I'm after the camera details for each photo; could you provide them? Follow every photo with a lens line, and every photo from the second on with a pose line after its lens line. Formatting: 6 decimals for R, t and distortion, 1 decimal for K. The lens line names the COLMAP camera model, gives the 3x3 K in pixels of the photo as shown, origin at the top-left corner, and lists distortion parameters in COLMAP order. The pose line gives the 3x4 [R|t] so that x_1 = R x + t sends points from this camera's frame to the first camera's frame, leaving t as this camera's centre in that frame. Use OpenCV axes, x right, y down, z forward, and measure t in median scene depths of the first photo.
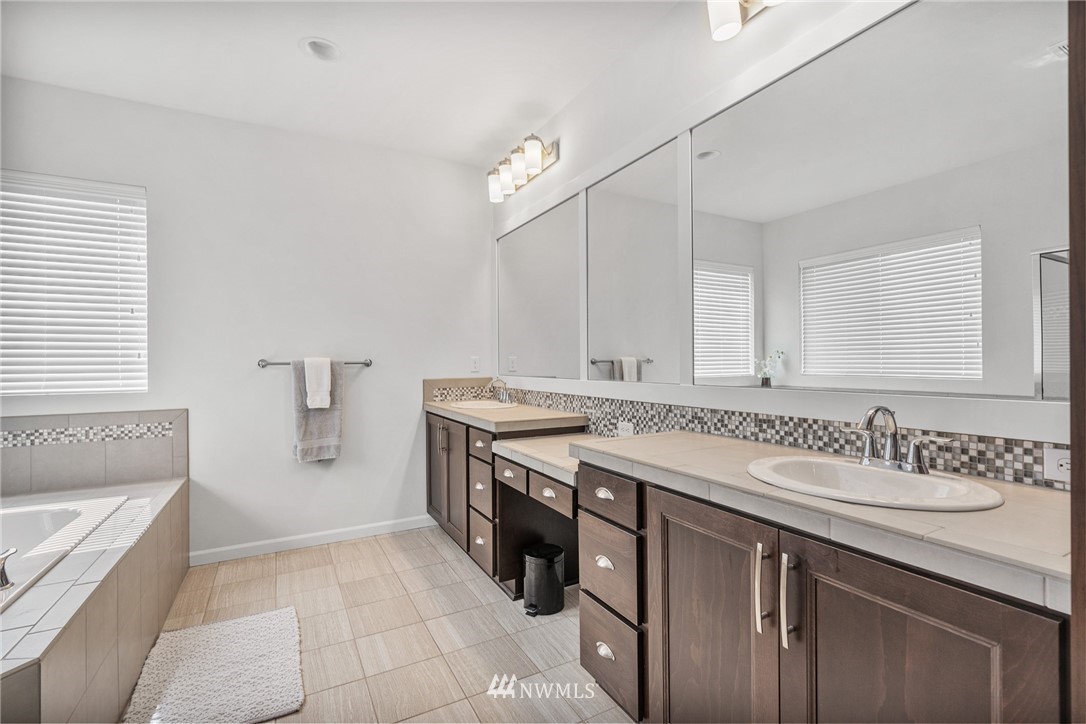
lens RADIAL K [[493.2, 0, 539.3], [0, 493.2, 359.6], [0, 0, 1]] dist [-0.012007, 0.005564]
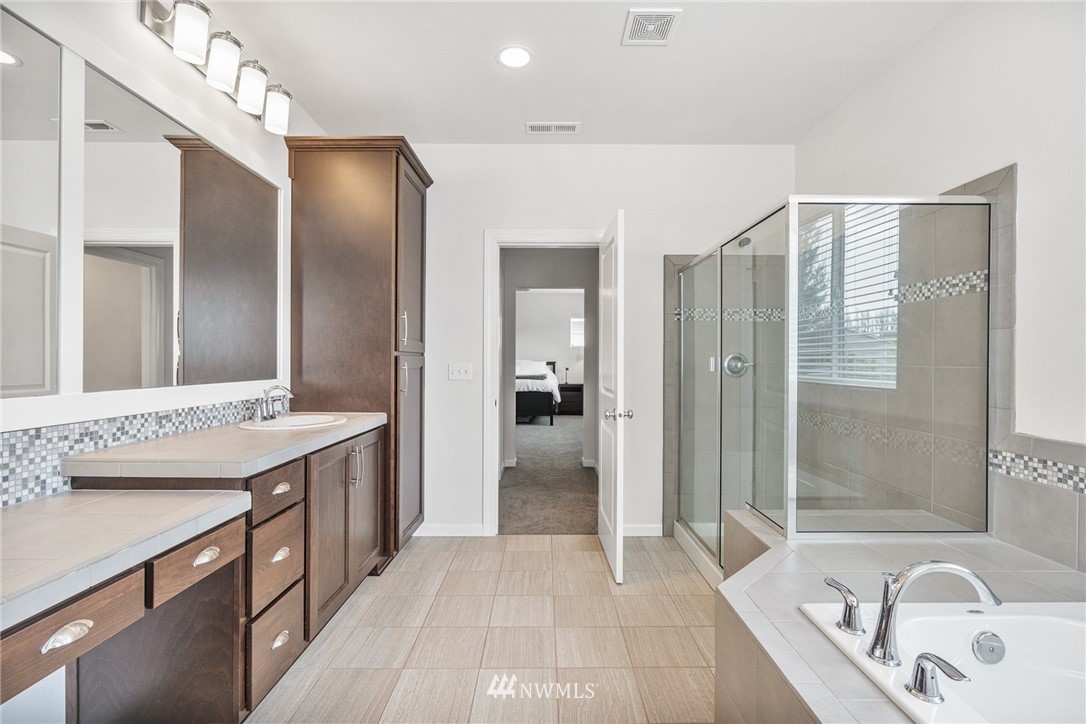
lens RADIAL K [[493.2, 0, 548.1], [0, 493.2, 358.6], [0, 0, 1]] dist [-0.012007, 0.005564]
pose [[-0.878763, 0.008704, 0.477179, -0.645838], [0.003296, 0.999921, -0.012169, 0.008951], [-0.477247, -0.009121, -0.878722, 1.234358]]
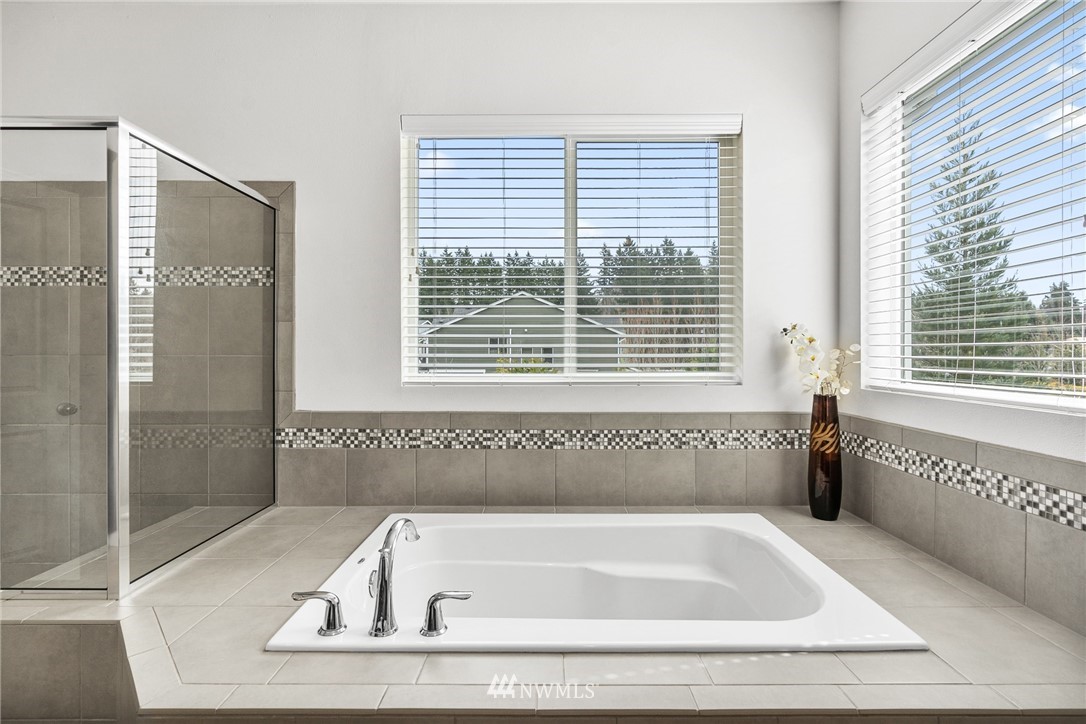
lens RADIAL K [[493.2, 0, 538.1], [0, 493.2, 358.0], [0, 0, 1]] dist [-0.012007, 0.005564]
pose [[-0.480758, 0.019031, -0.876647, -0.316328], [0.007617, 0.999817, 0.017527, 0.008211], [0.876820, 0.001749, -0.480816, 1.023078]]
